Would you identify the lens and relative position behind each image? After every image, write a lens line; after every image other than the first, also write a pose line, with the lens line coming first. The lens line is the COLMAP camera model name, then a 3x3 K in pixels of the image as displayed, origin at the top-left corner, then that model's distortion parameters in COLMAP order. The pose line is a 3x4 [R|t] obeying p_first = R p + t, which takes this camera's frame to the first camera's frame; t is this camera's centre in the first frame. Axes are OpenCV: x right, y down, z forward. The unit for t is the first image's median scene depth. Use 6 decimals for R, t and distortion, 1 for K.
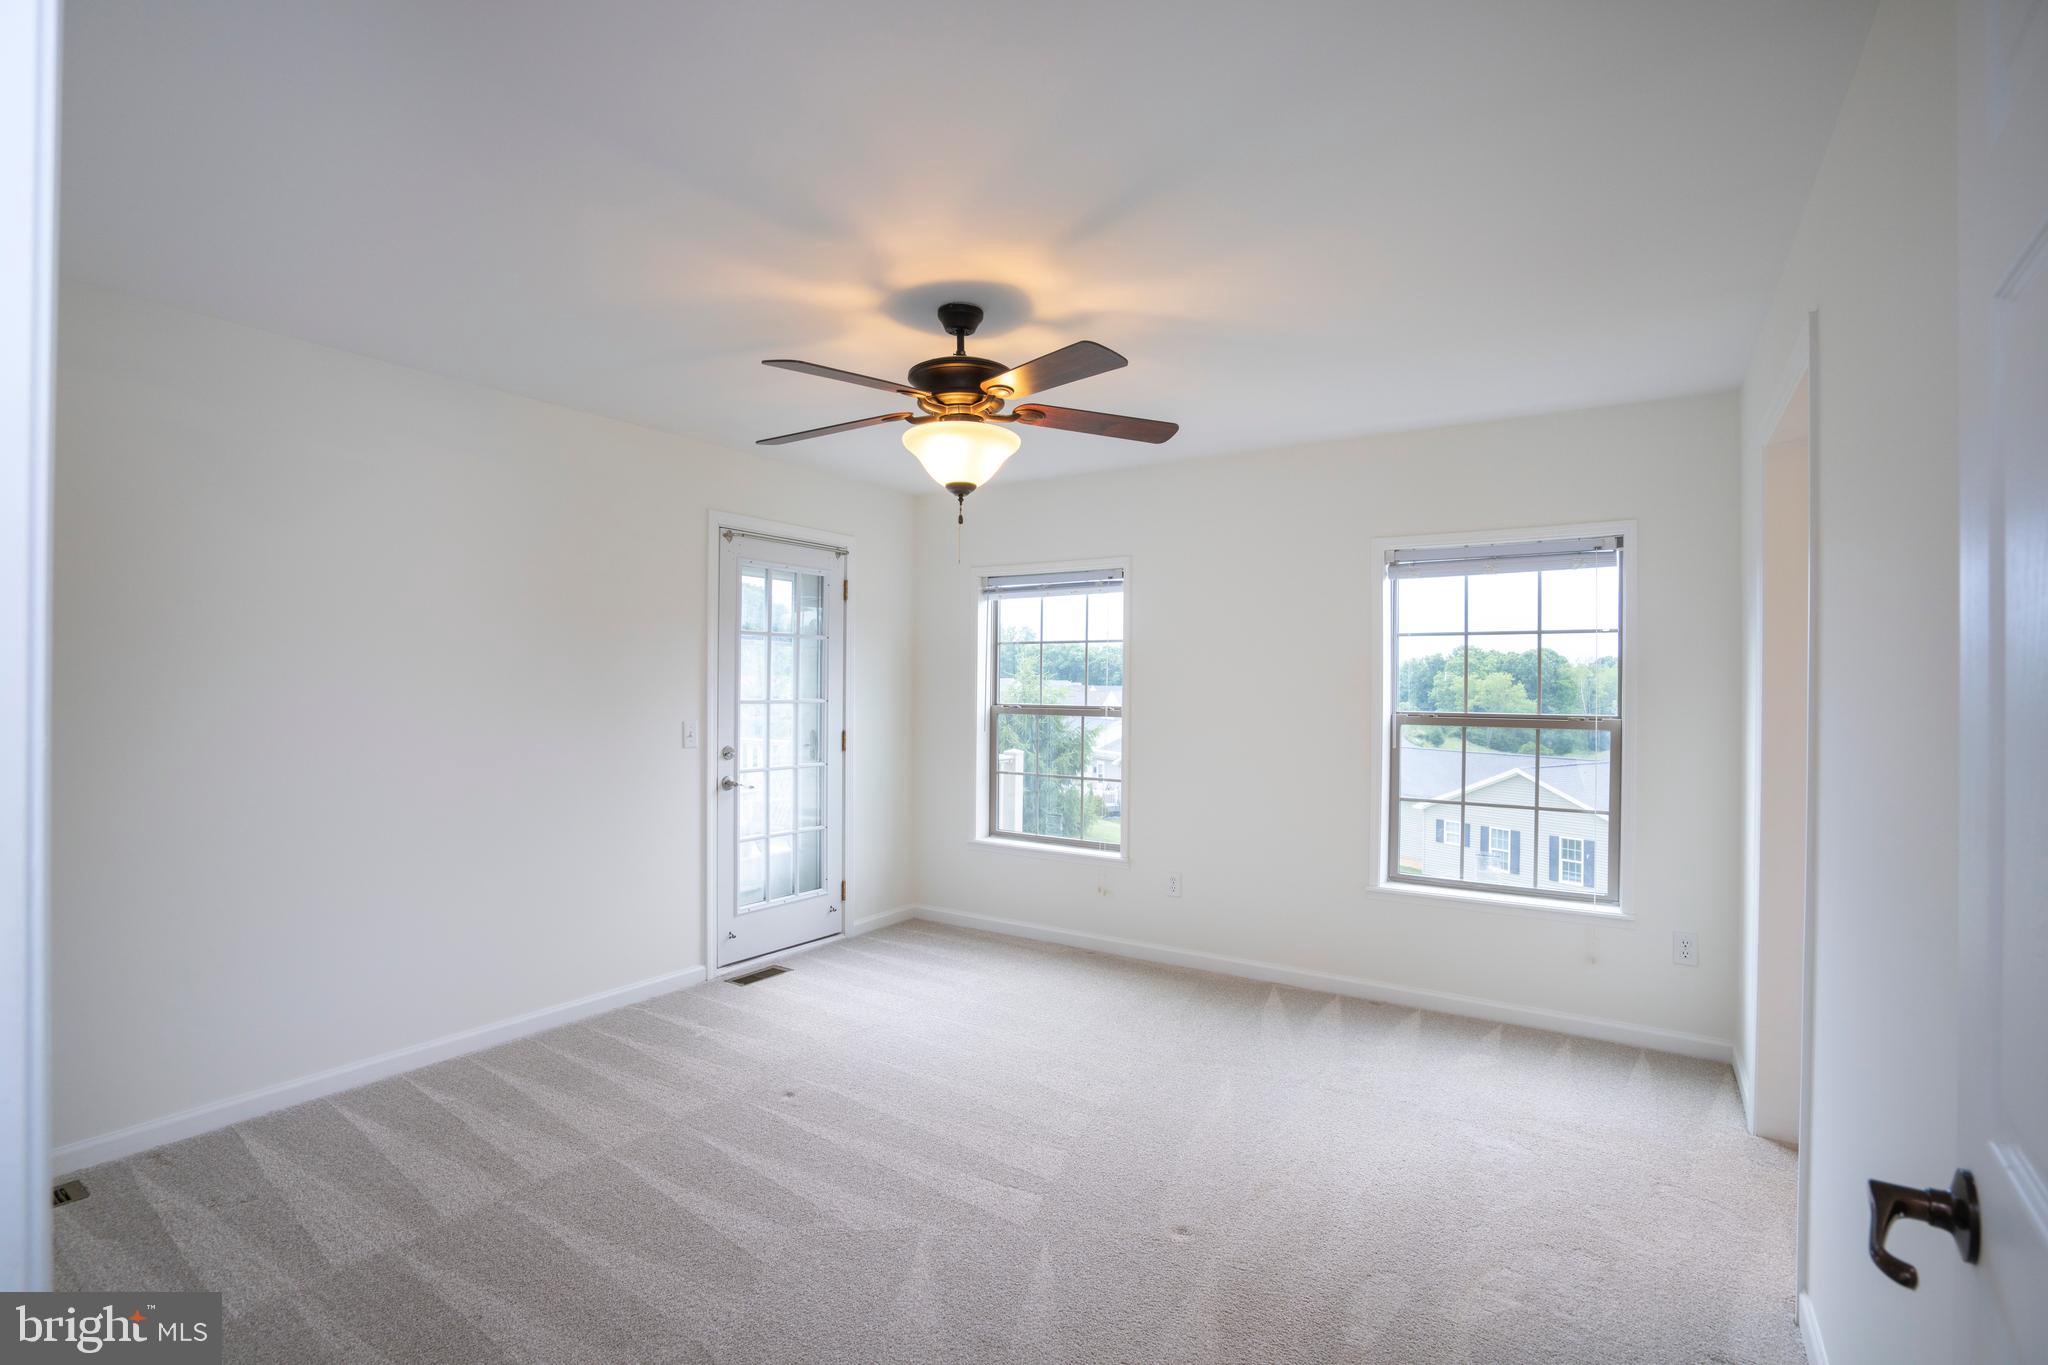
lens RADIAL K [[946.6, 0, 1018.7], [0, 946.6, 686.2], [0, 0, 1]] dist [-0.063855, 0.026457]
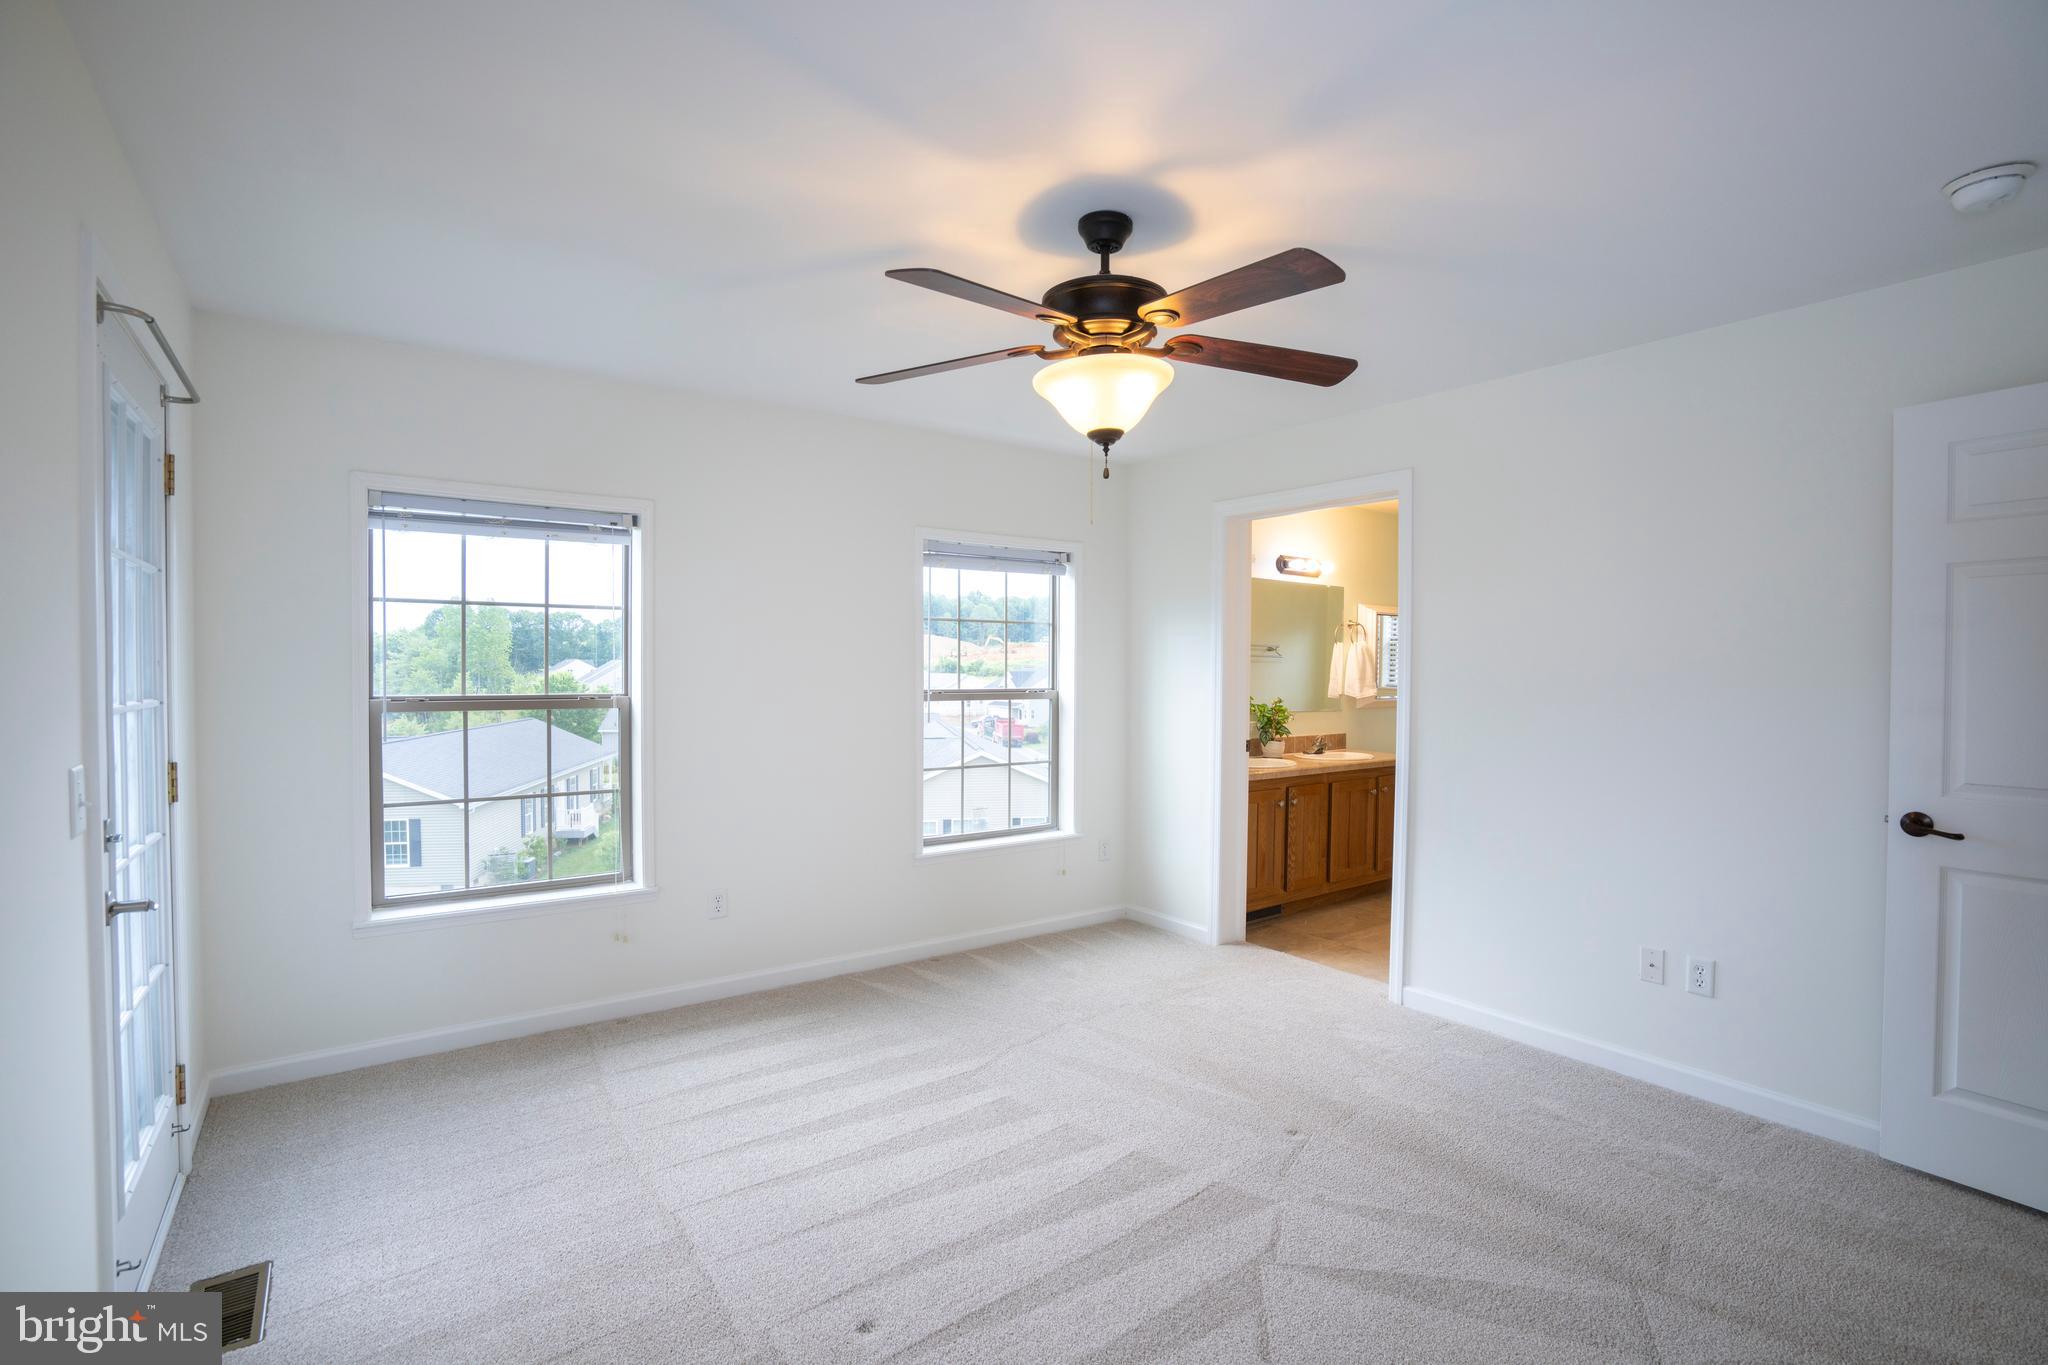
lens RADIAL K [[946.6, 0, 1018.7], [0, 946.6, 686.2], [0, 0, 1]] dist [-0.063855, 0.026457]
pose [[0.346024, -0.025094, 0.937890, -0.469238], [-0.001345, 0.999628, 0.027241, -0.005397], [-0.938225, -0.010687, 0.345862, 0.417392]]
